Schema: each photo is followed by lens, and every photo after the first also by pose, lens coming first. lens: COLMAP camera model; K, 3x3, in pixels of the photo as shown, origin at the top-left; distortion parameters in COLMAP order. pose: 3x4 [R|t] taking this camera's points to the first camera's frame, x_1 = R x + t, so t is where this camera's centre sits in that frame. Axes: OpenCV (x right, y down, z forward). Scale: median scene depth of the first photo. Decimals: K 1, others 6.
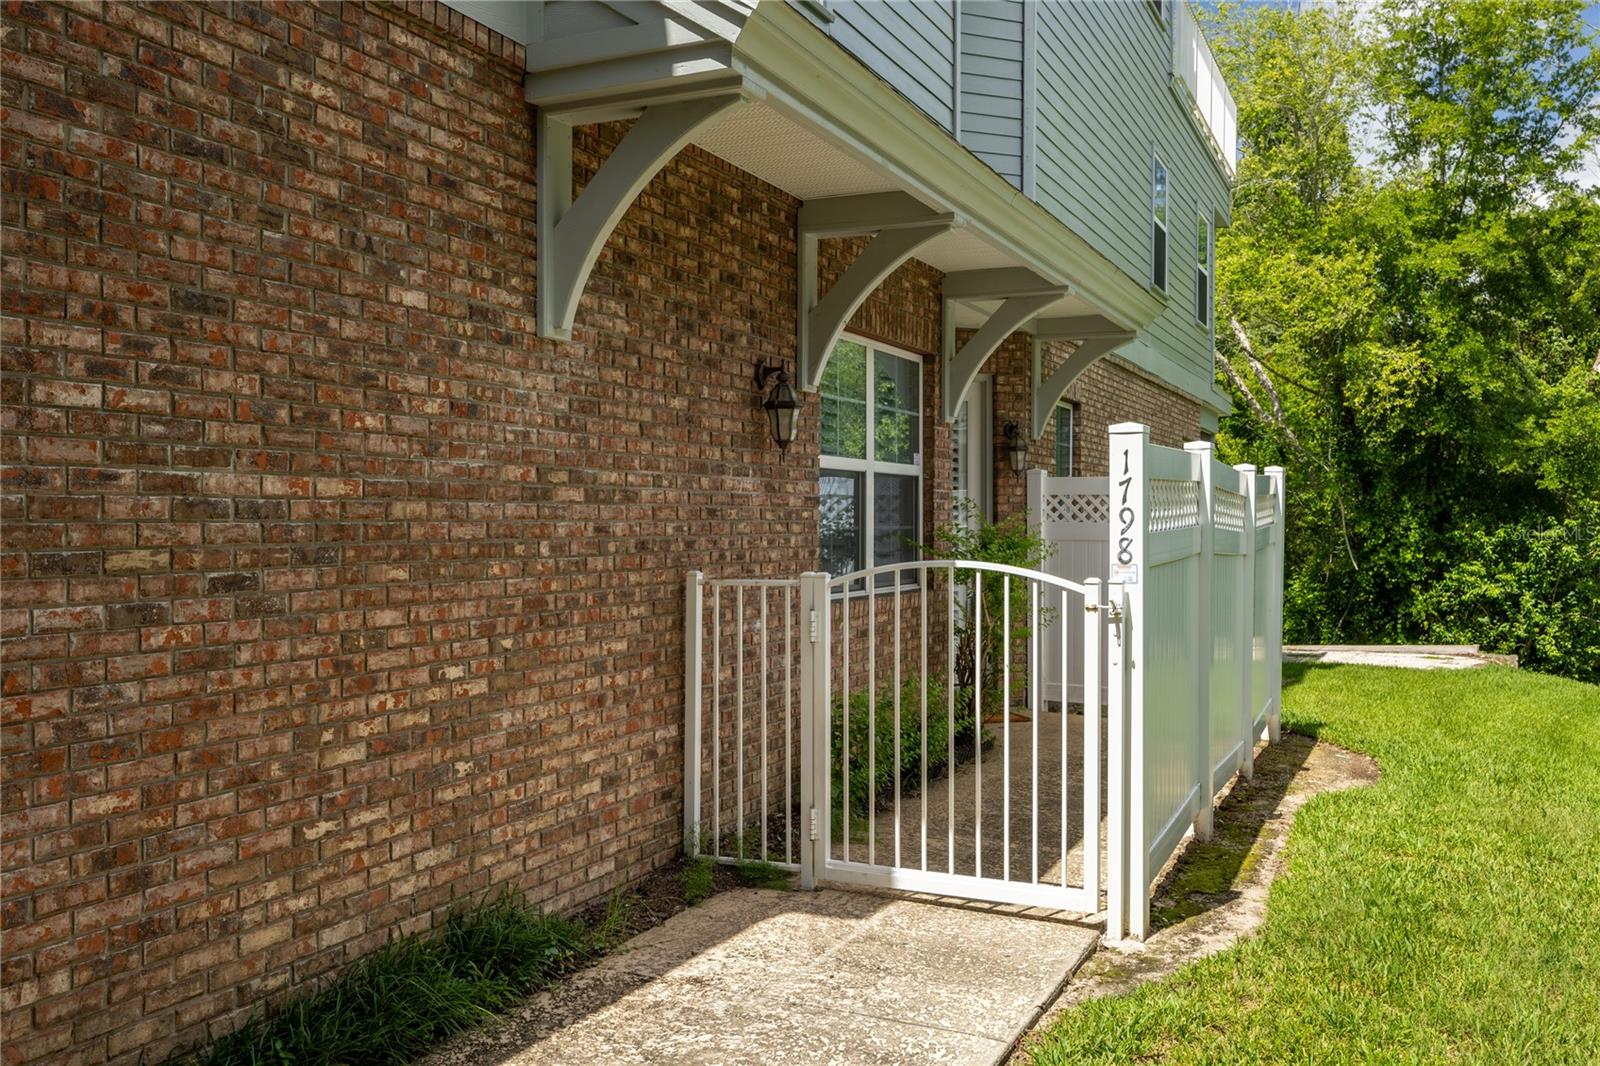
lens RADIAL K [[1368.8, 0, 798.4], [0, 1368.8, 538.0], [0, 0, 1]] dist [-0.021215, 0.014173]
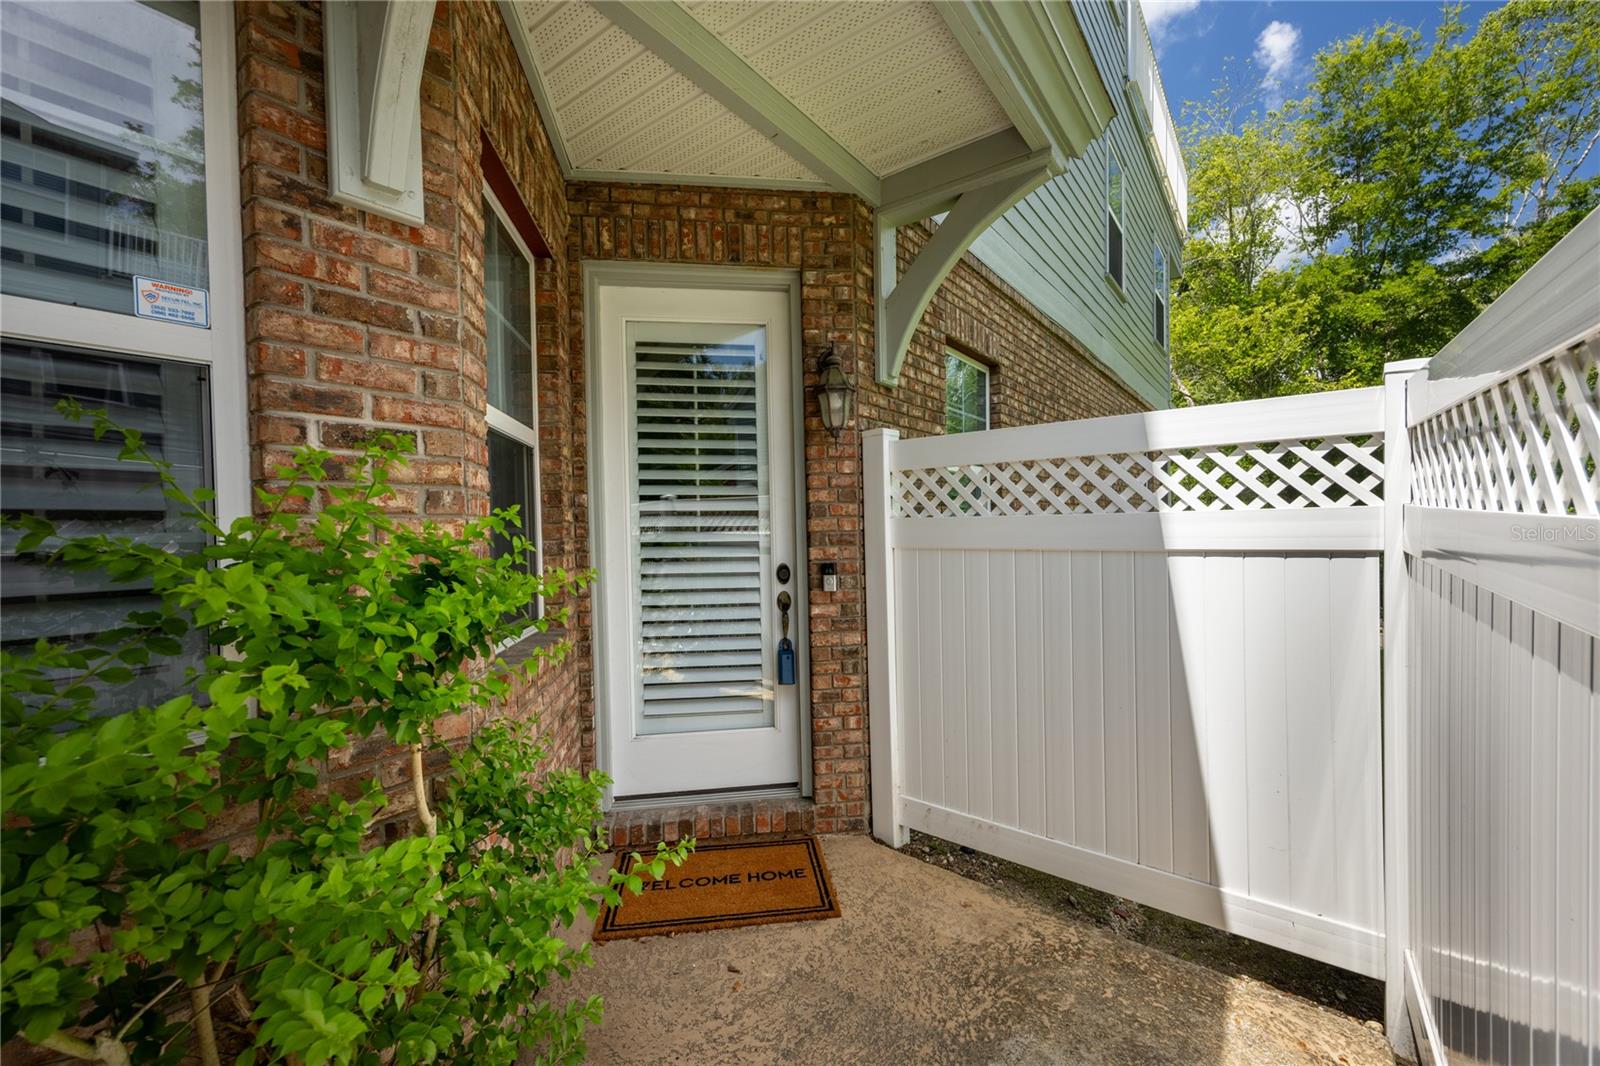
lens RADIAL K [[621.4, 0, 813.2], [0, 621.4, 533.6], [0, 0, 1]] dist [0.010713, -0.006044]
pose [[0.977910, -0.016527, -0.208370, 0.413856], [0.015786, 0.999862, -0.005218, -0.008994], [0.208427, 0.001814, 0.978036, 1.505119]]
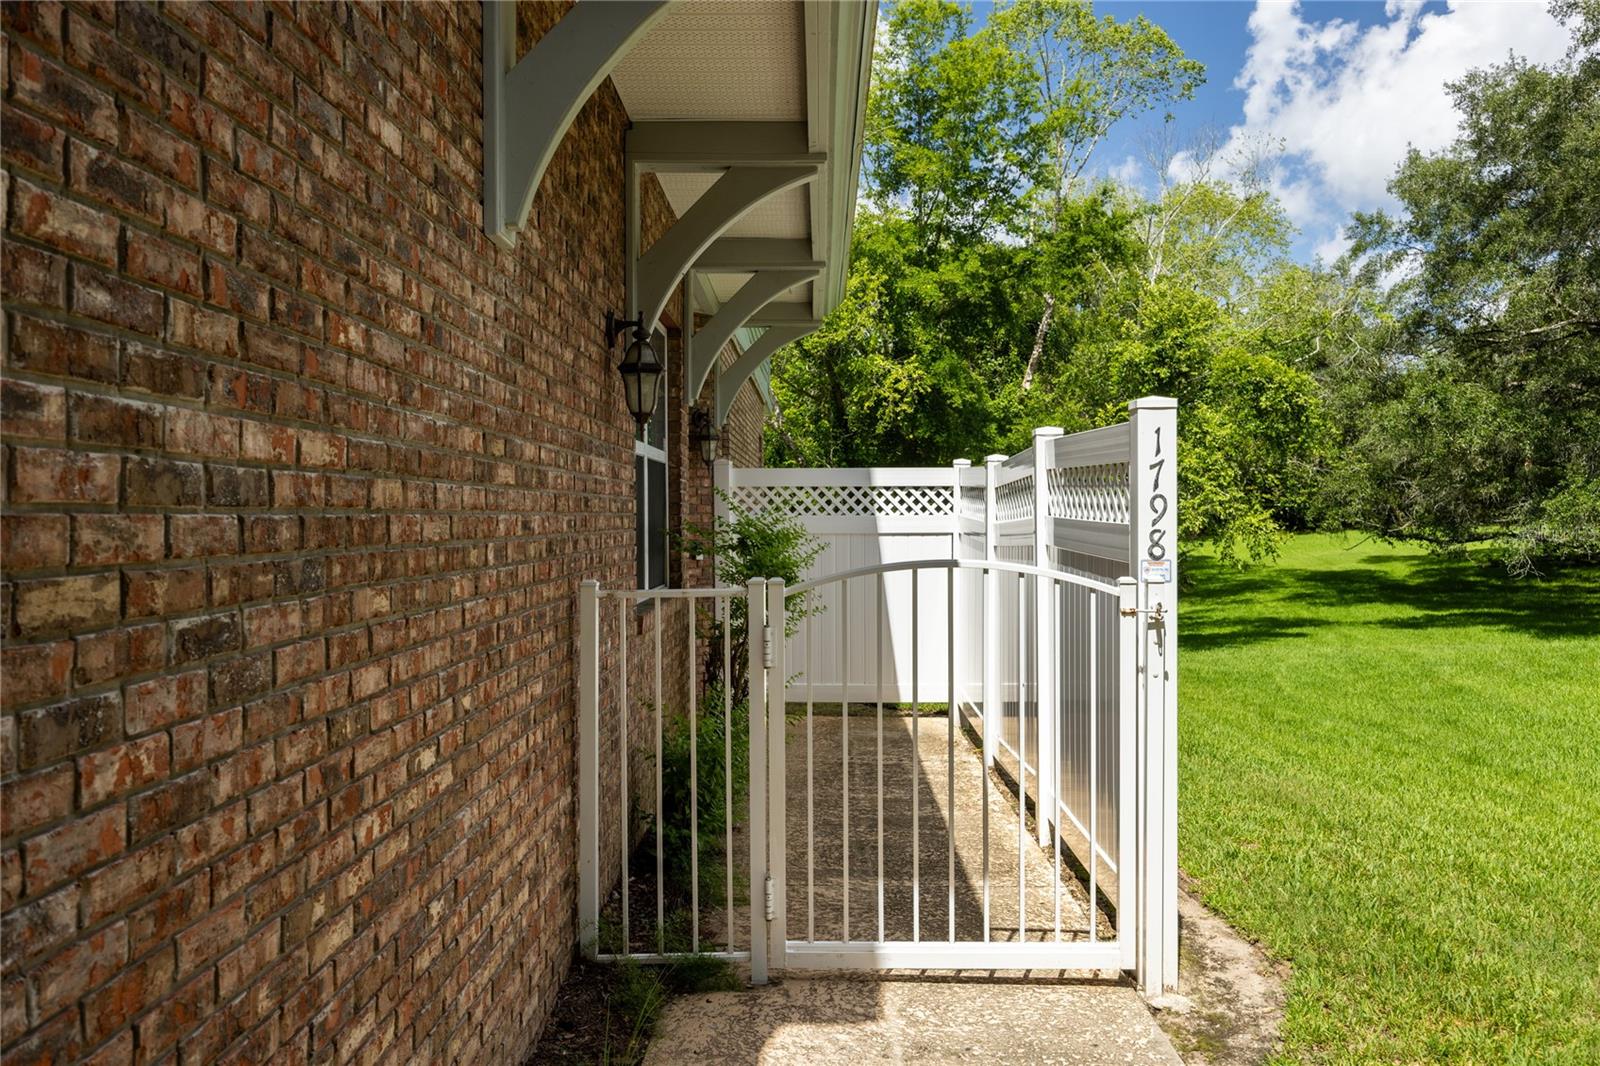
lens RADIAL K [[1263.3, 0, 800.0], [0, 1263.3, 533.0], [0, 0, 1]] dist [-0.024226, 0.007556]
pose [[0.910095, -0.010955, 0.414254, -0.291939], [0.010927, 0.999937, 0.002437, -0.002248], [-0.414255, 0.002309, 0.910158, 0.363782]]
